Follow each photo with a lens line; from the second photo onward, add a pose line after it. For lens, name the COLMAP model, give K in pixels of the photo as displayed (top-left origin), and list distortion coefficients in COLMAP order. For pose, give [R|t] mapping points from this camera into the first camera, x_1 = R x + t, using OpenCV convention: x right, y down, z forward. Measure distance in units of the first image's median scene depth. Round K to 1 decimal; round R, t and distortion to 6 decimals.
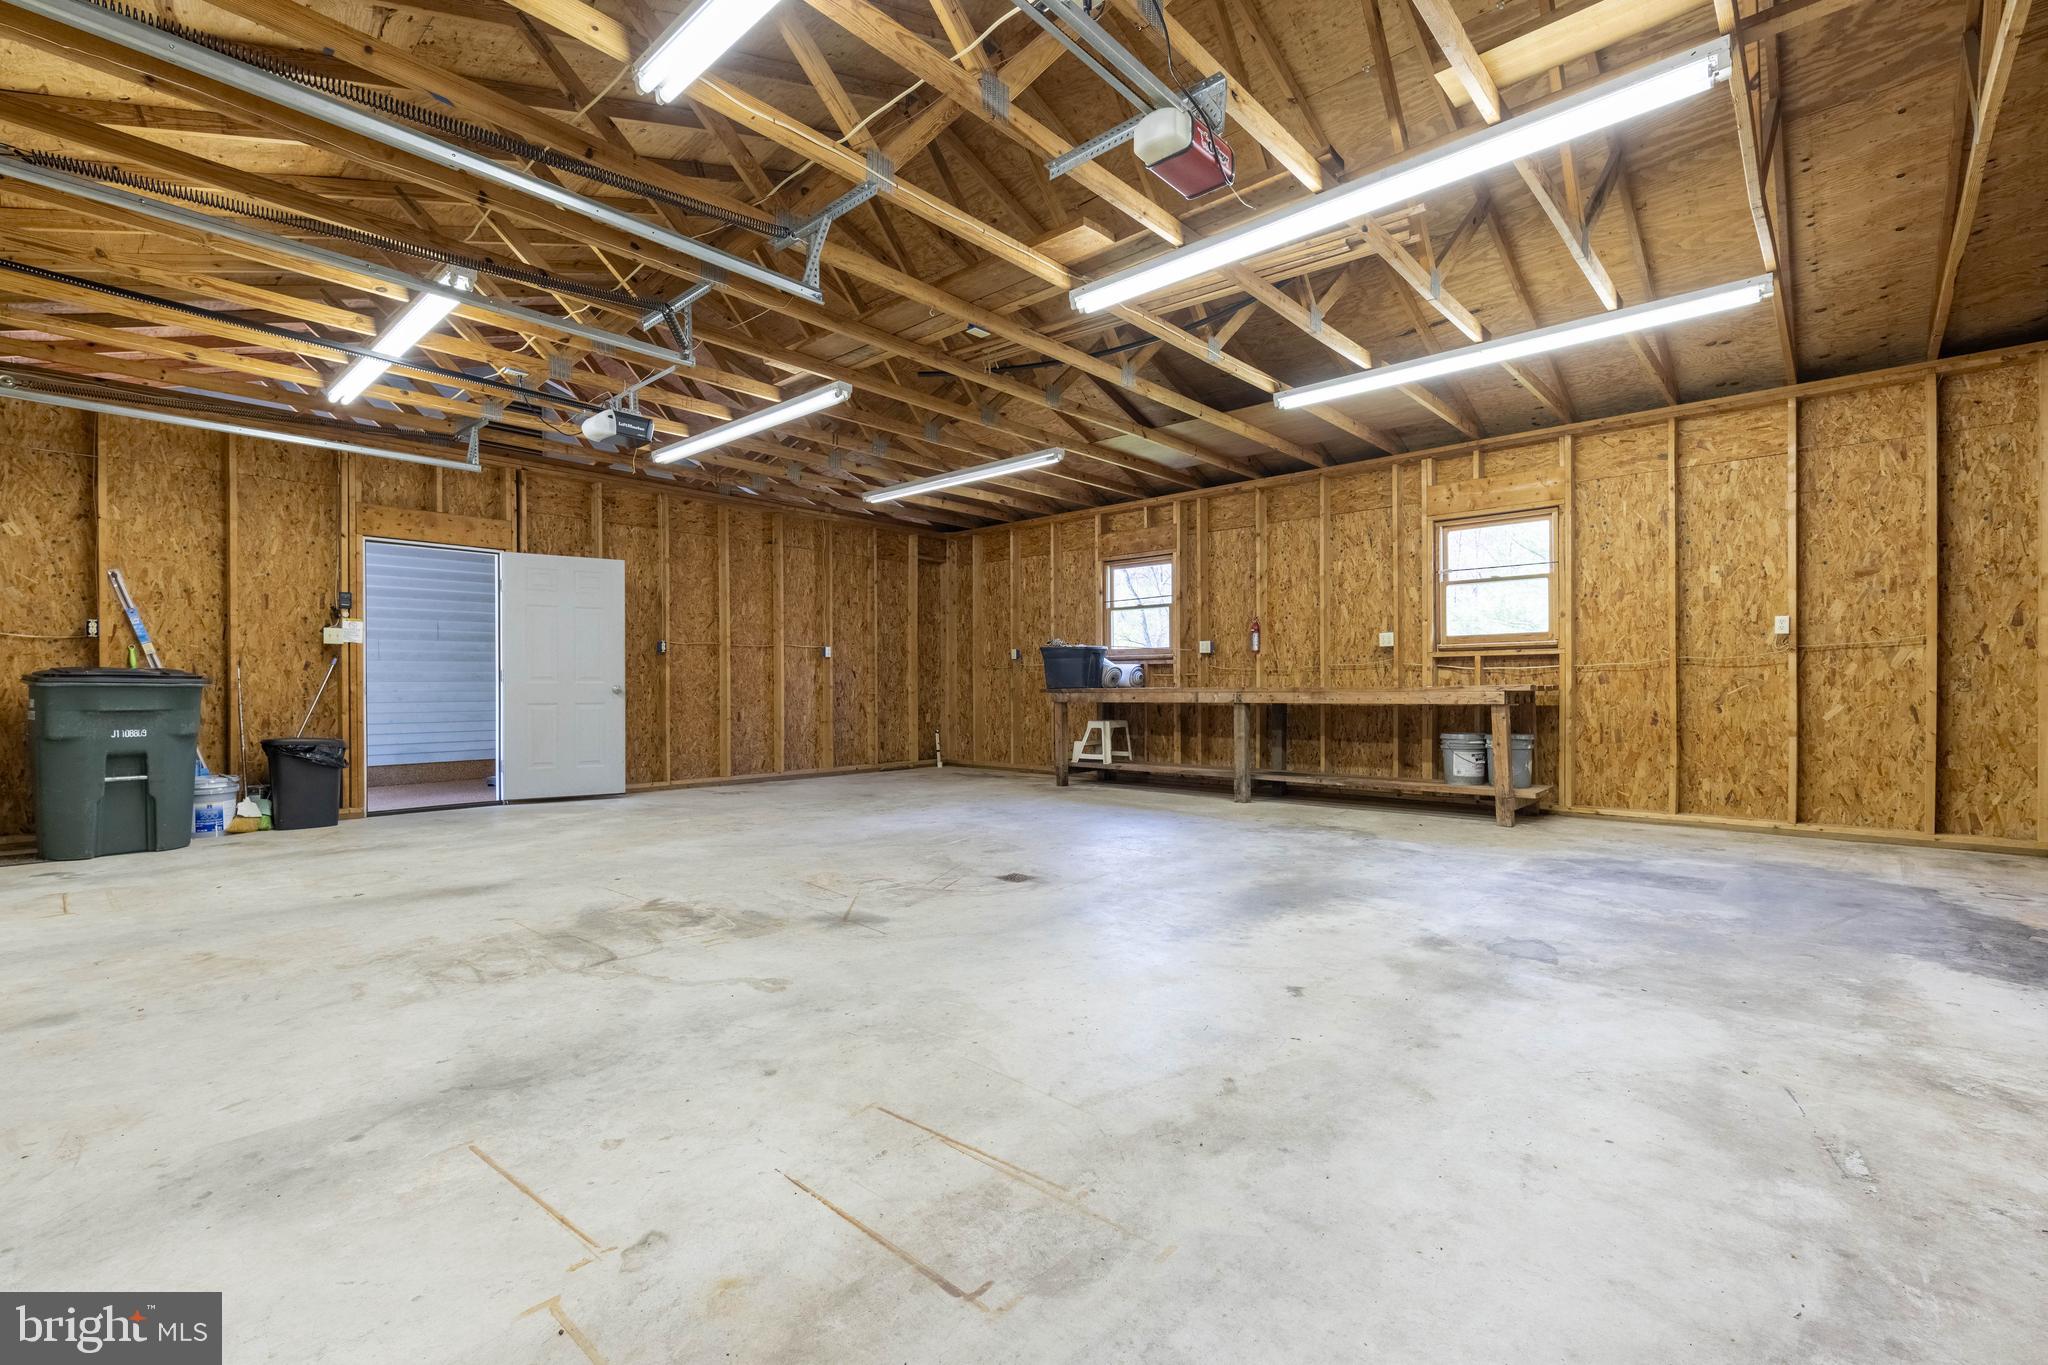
lens RADIAL K [[894.8, 0, 1019.7], [0, 894.8, 689.8], [0, 0, 1]] dist [0.006677, -0.000510]
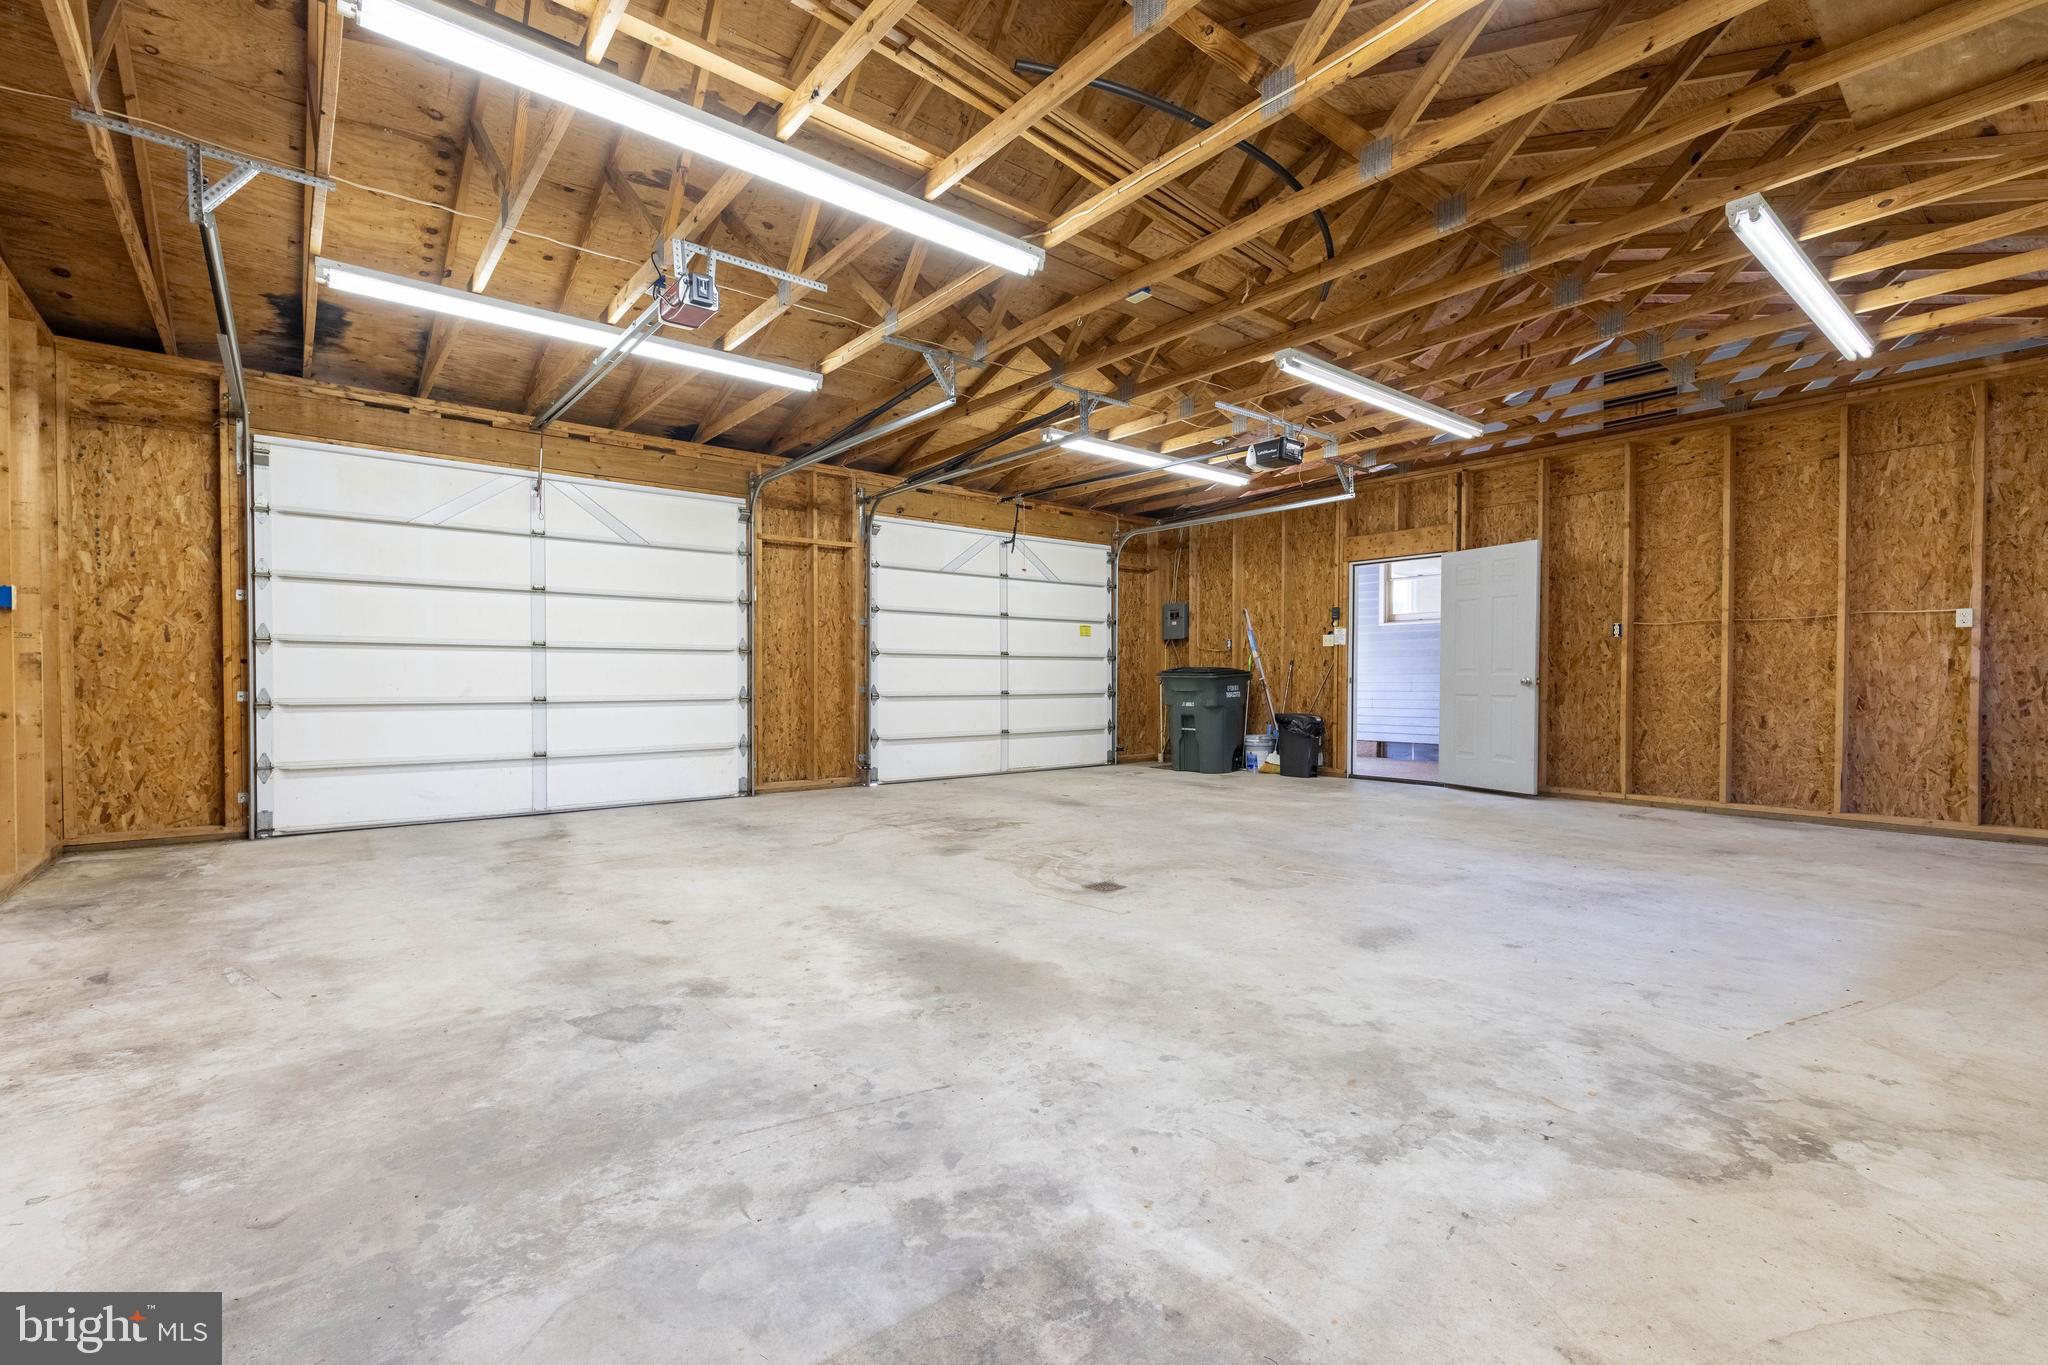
lens RADIAL K [[894.8, 0, 1019.7], [0, 894.8, 689.8], [0, 0, 1]] dist [0.006677, -0.000510]
pose [[-0.144252, 0.015135, -0.989425, 1.329982], [-0.003296, 0.999870, 0.015775, -0.011561], [0.989536, 0.005536, -0.144183, 1.509207]]
